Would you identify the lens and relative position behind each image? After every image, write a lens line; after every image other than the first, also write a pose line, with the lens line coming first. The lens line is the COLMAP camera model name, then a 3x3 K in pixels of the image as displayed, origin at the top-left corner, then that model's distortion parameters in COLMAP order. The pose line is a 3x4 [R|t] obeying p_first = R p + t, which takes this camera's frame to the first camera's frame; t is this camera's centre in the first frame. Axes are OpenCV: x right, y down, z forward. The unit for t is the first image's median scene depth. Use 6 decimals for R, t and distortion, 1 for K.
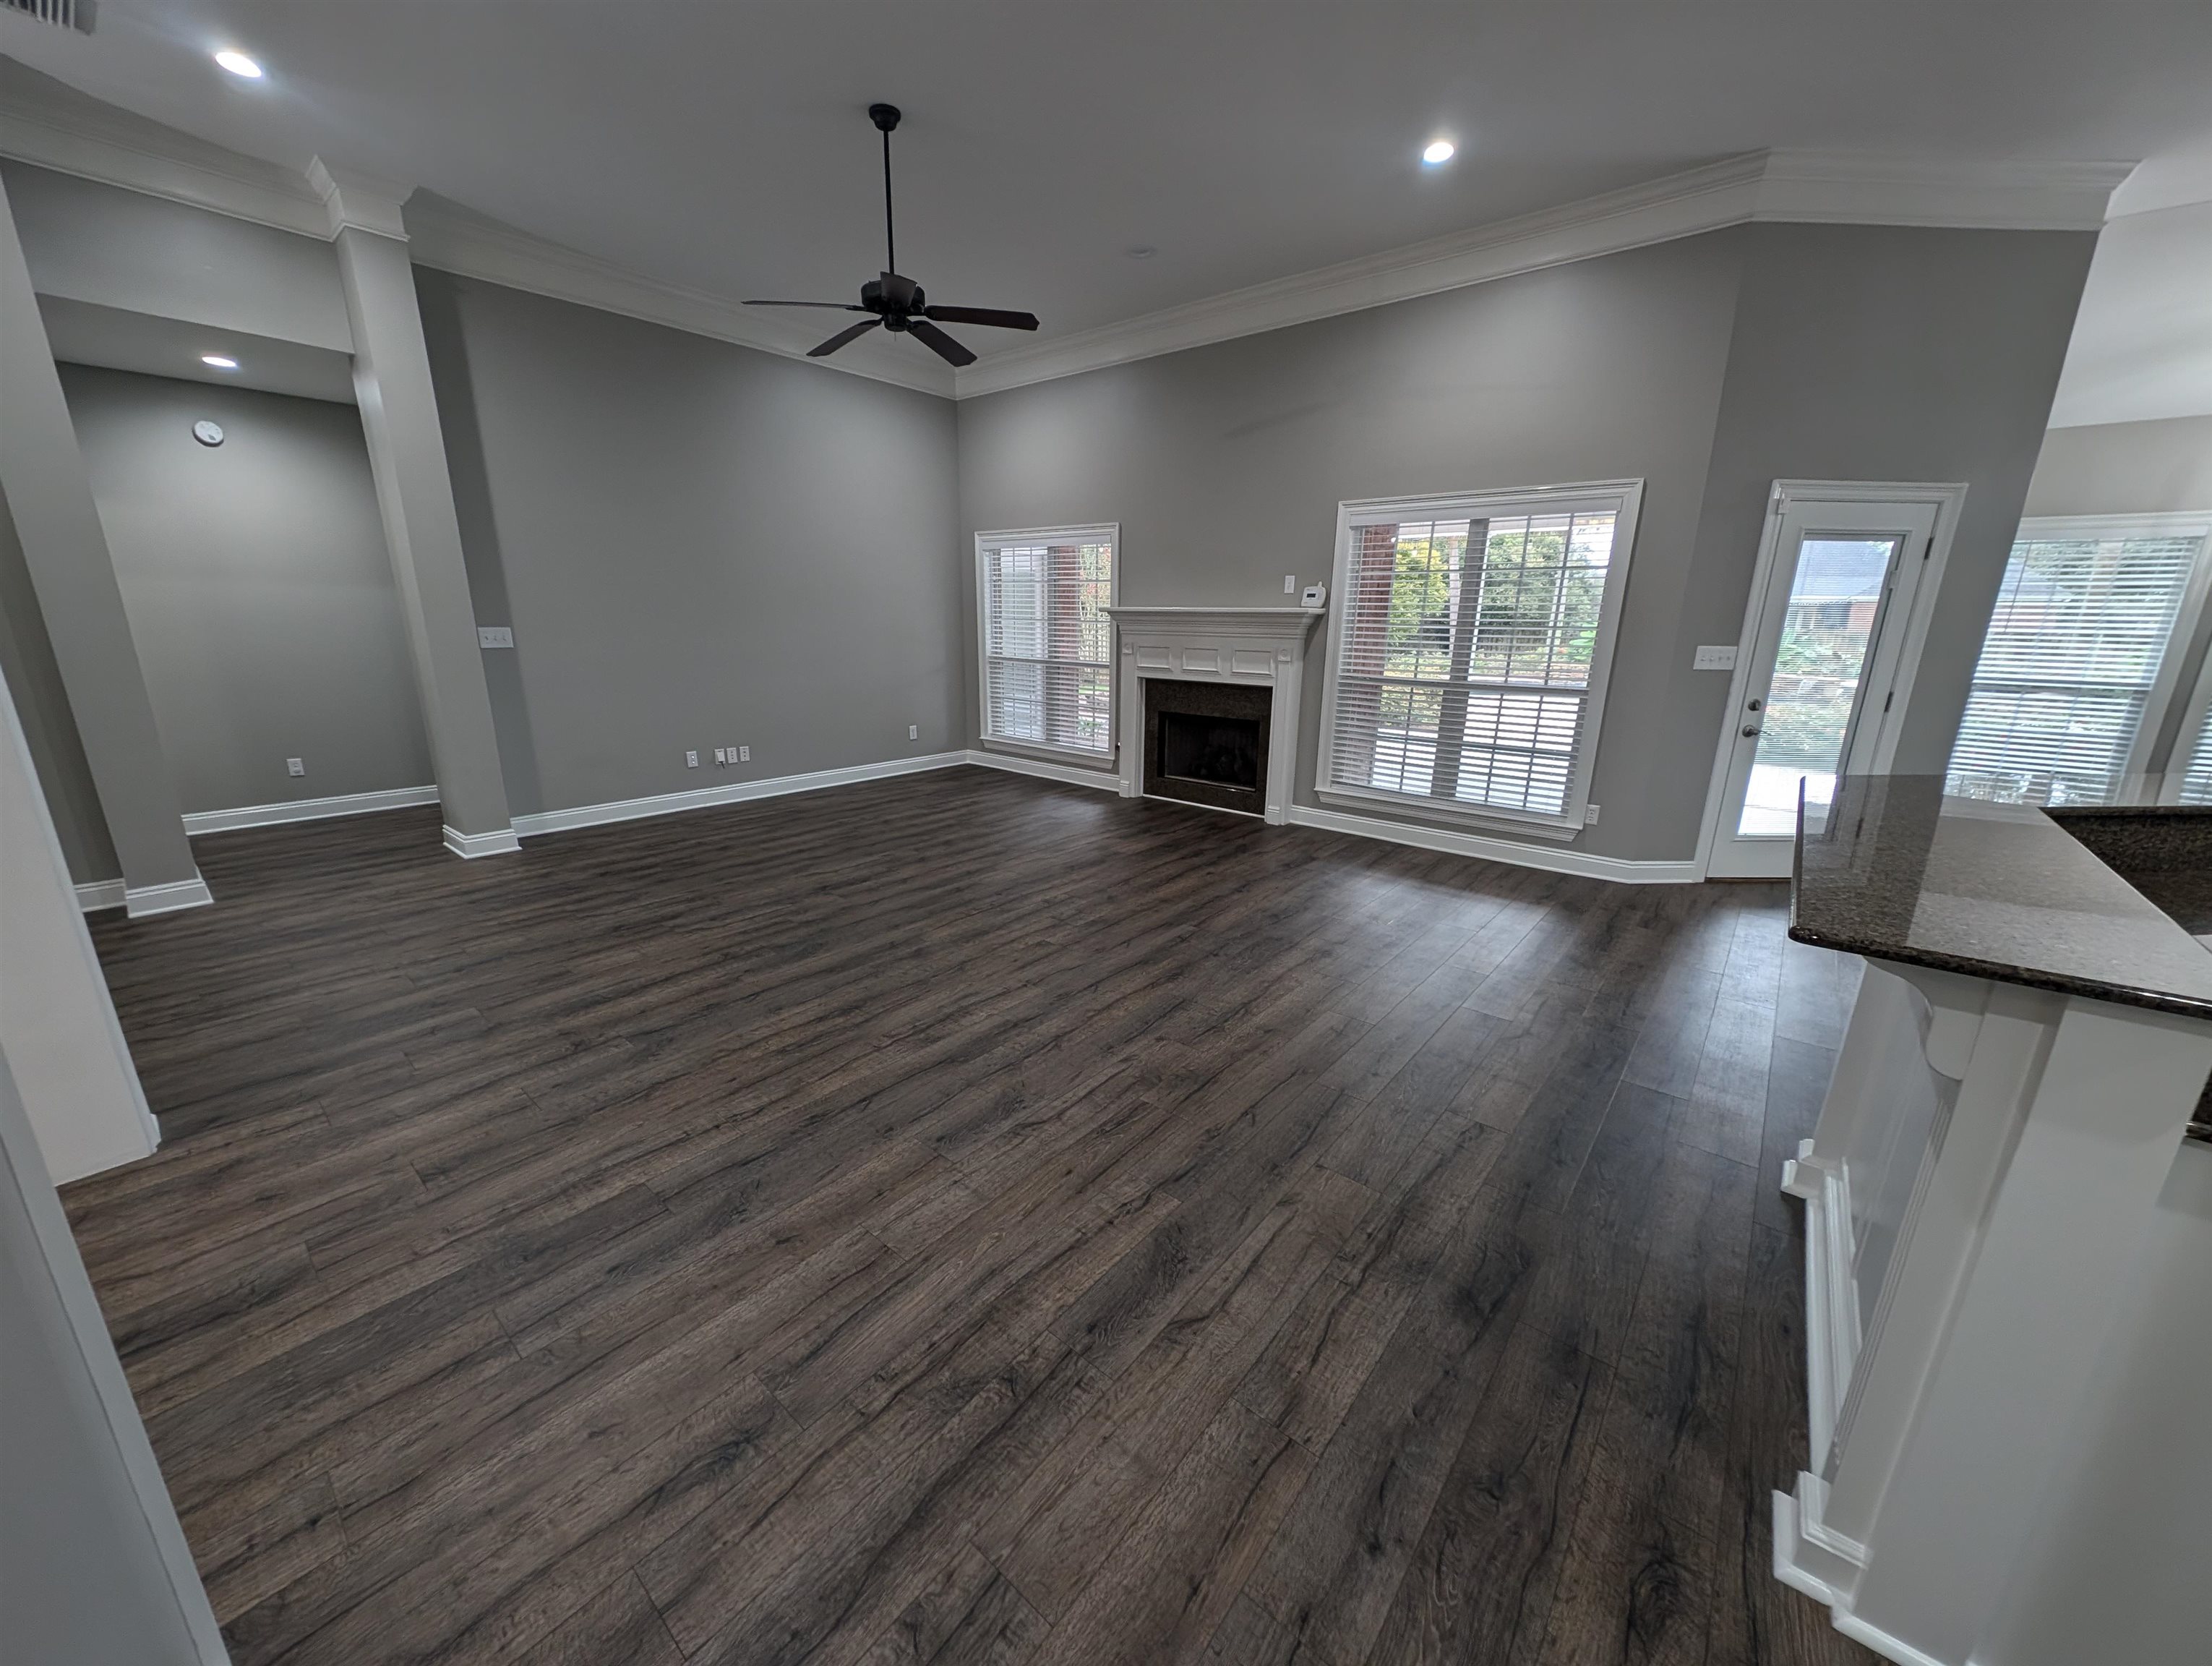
lens RADIAL K [[826.7, 0, 1102.0], [0, 826.7, 836.2], [0, 0, 1]] dist [0.009542, -0.003225]
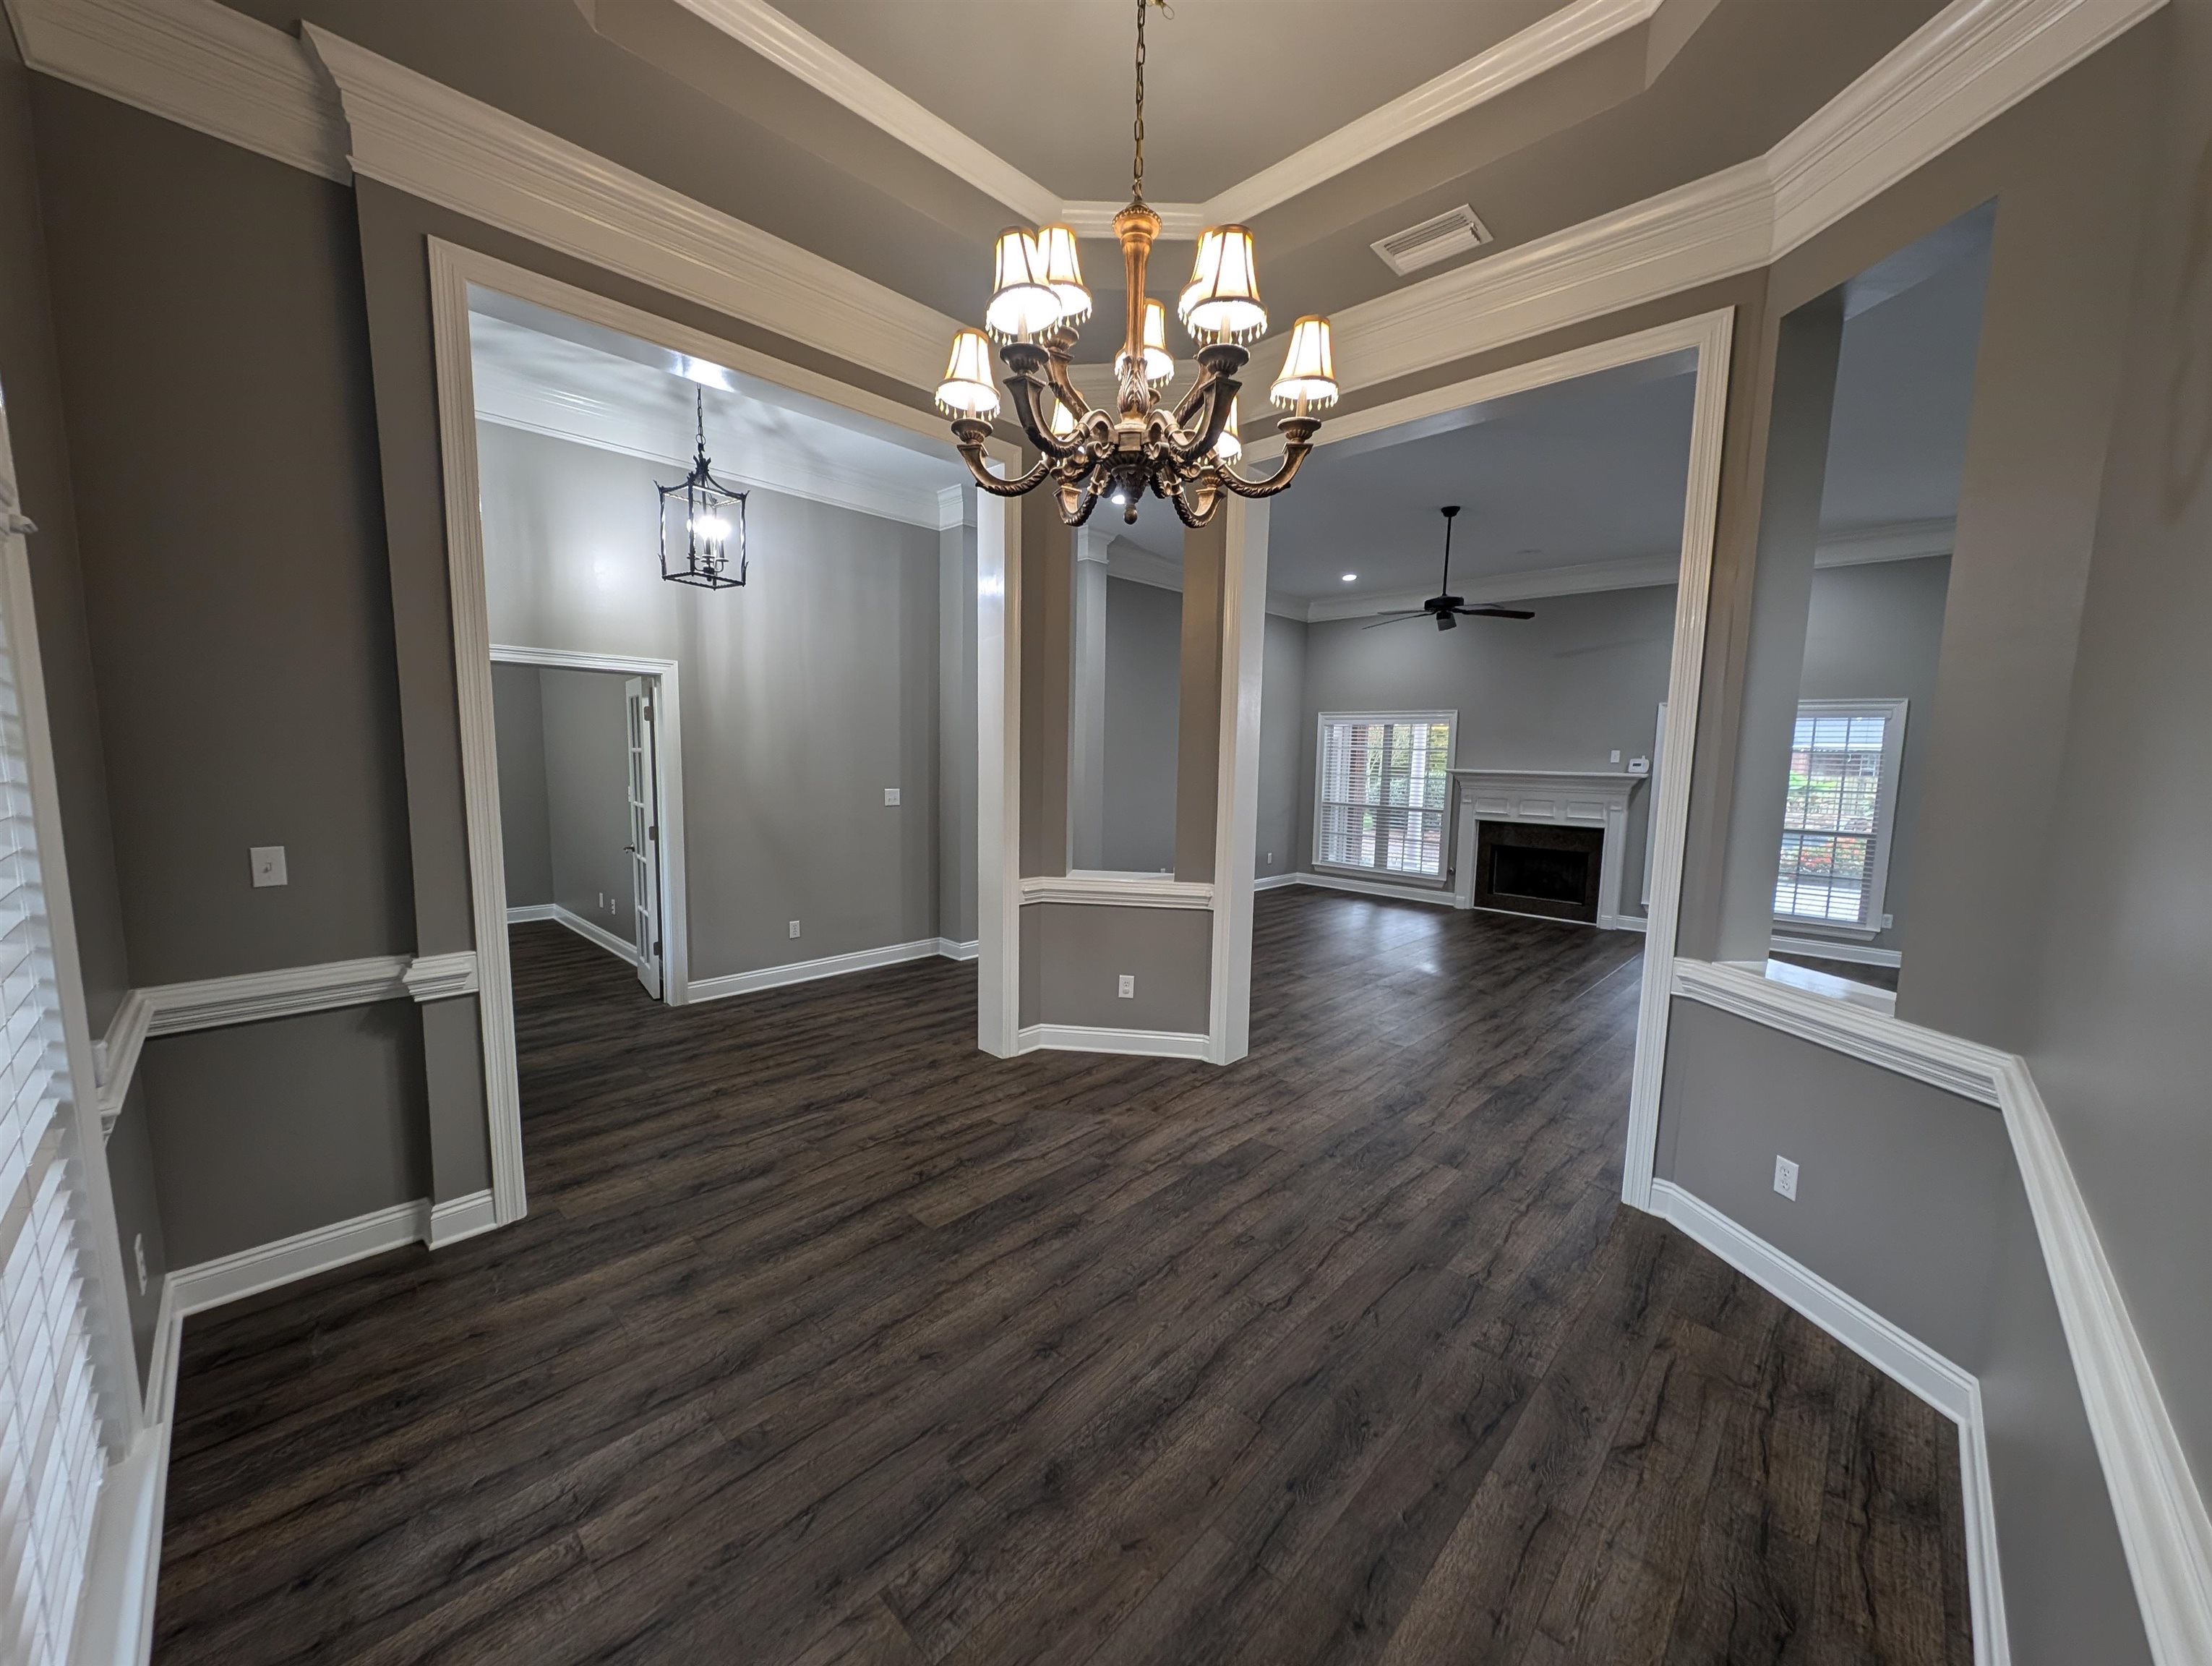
lens RADIAL K [[826.7, 0, 1097.4], [0, 826.7, 847.9], [0, 0, 1]] dist [0.009542, -0.003225]
pose [[0.997519, 0.014966, -0.068793, -0.644788], [-0.024996, 0.988770, -0.147337, 0.090941], [0.065816, 0.148691, 0.986691, -0.493584]]
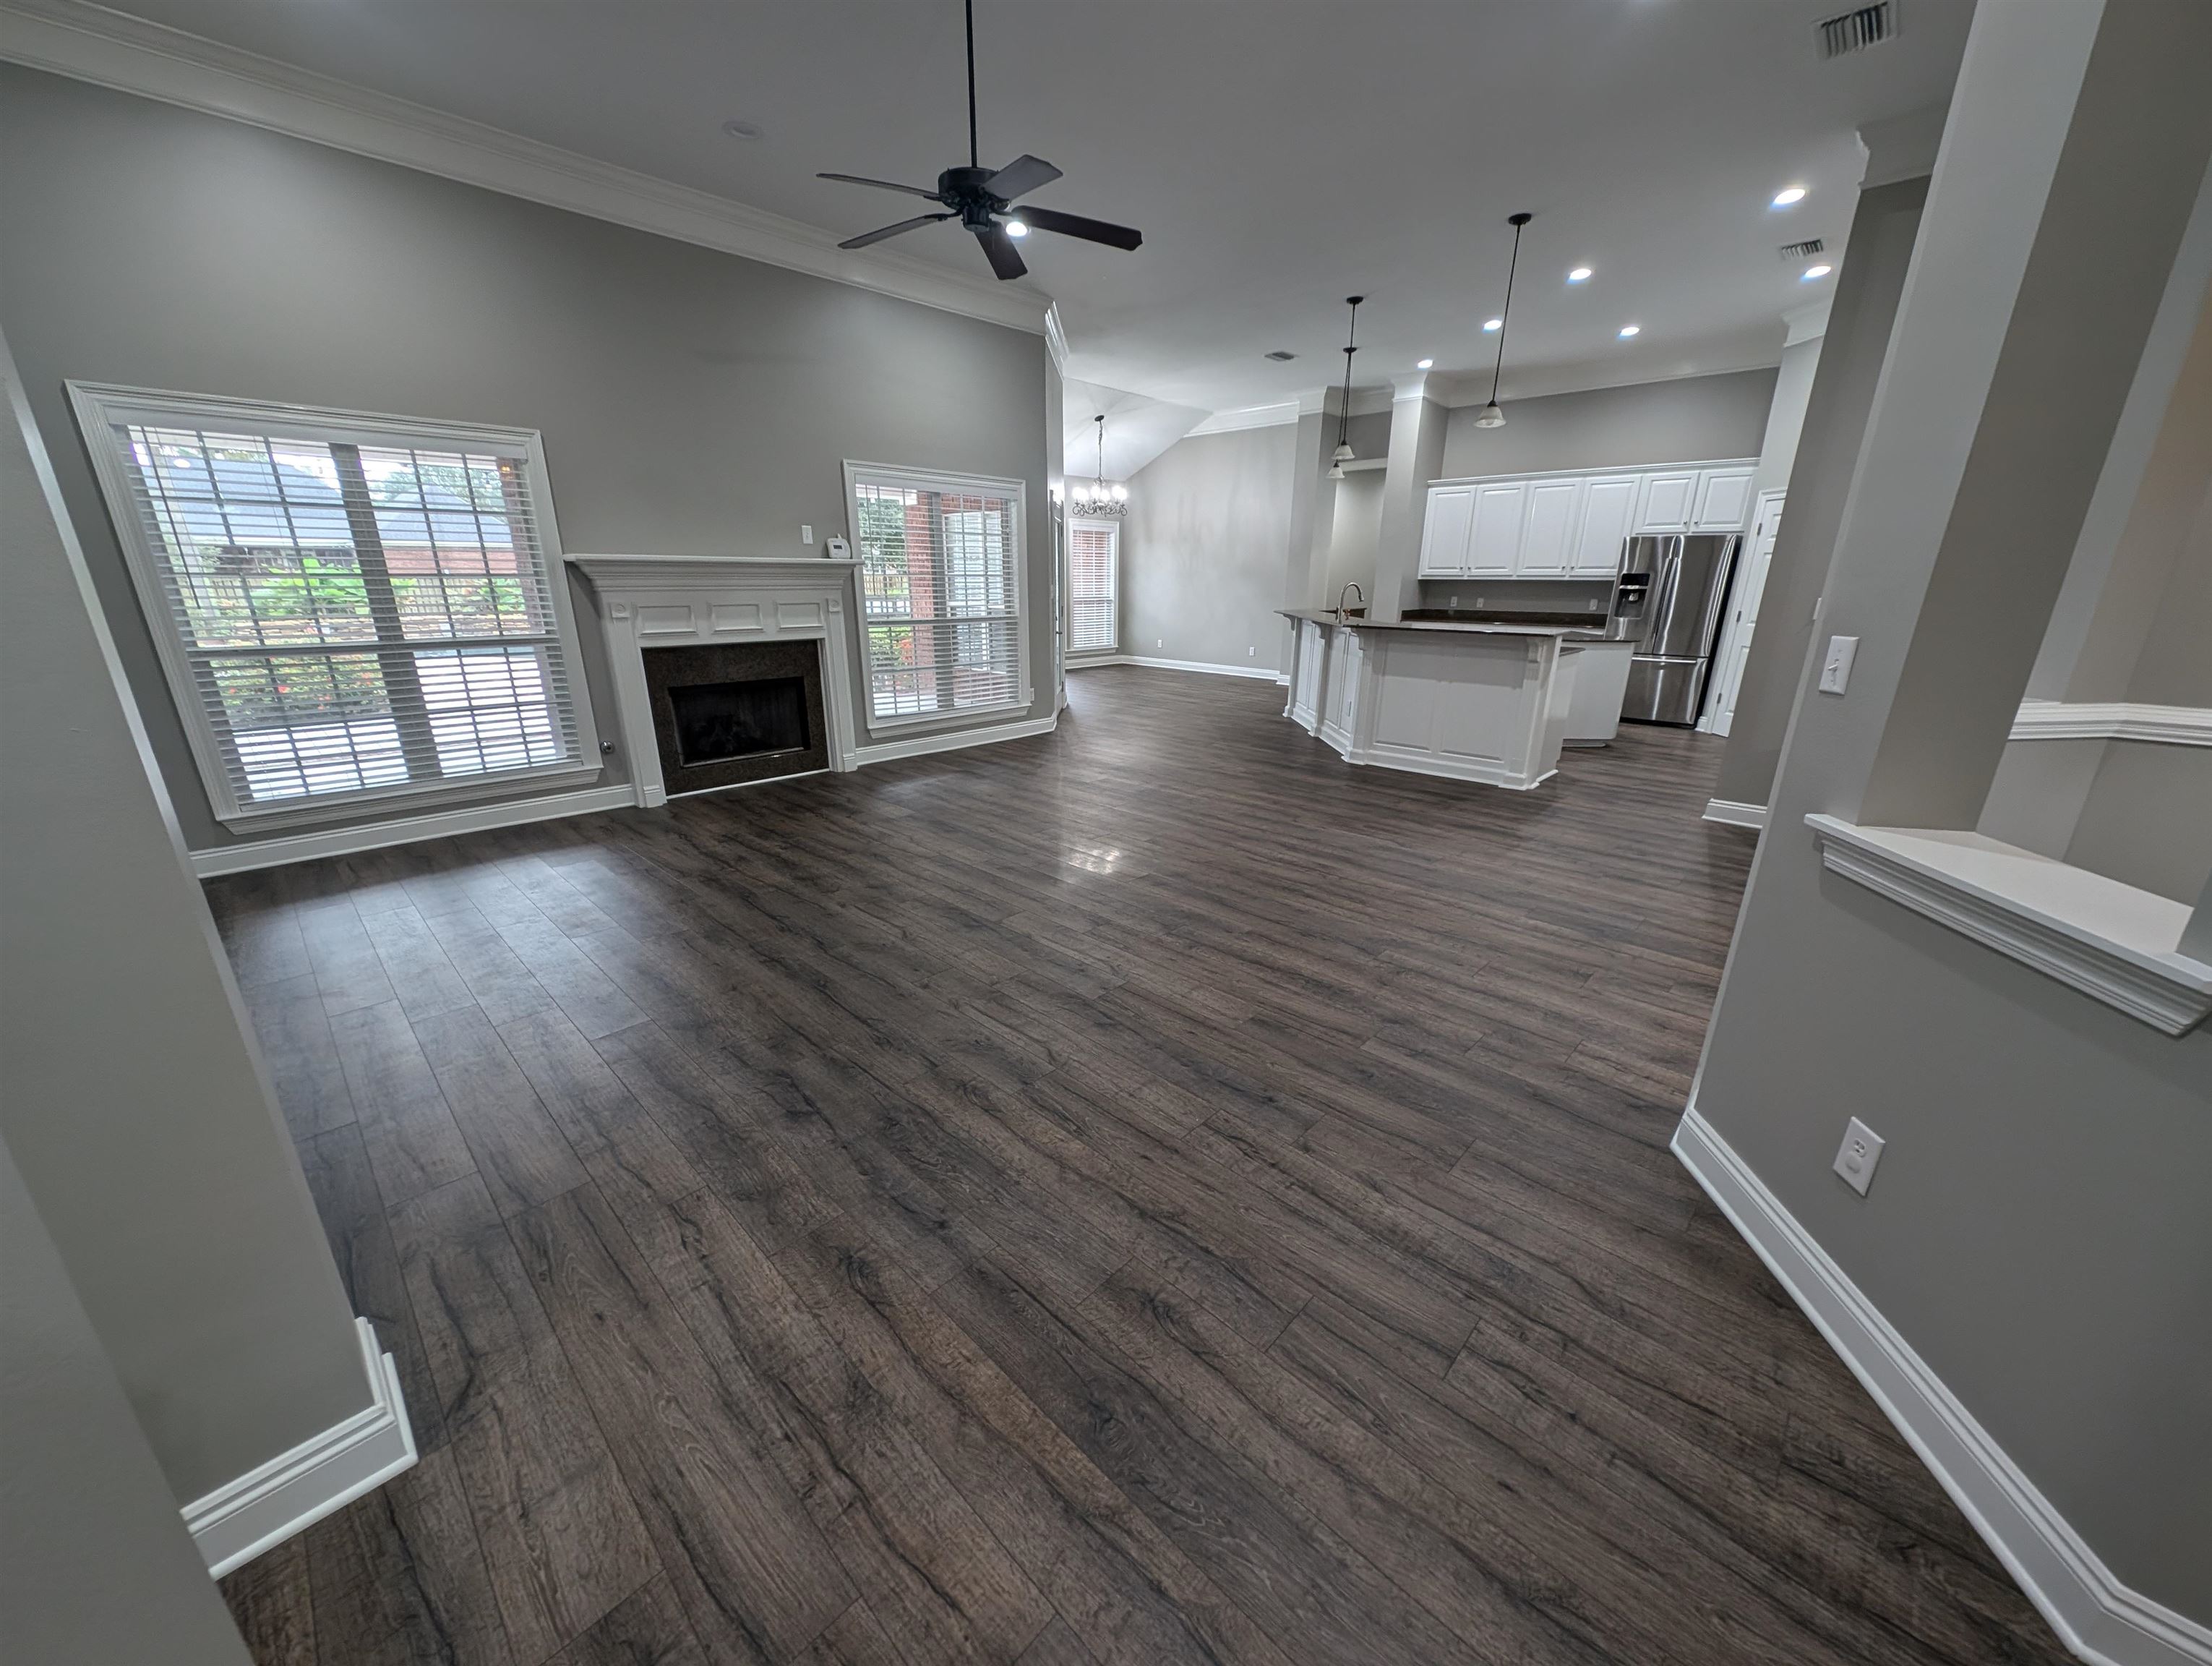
lens RADIAL K [[826.7, 0, 1108.5], [0, 826.7, 837.9], [0, 0, 1]] dist [0.009542, -0.003225]
pose [[0.064437, -0.314497, 0.947069, -0.960723], [0.256209, 0.922443, 0.288888, -0.190799], [-0.964471, 0.224032, 0.140016, 0.693475]]
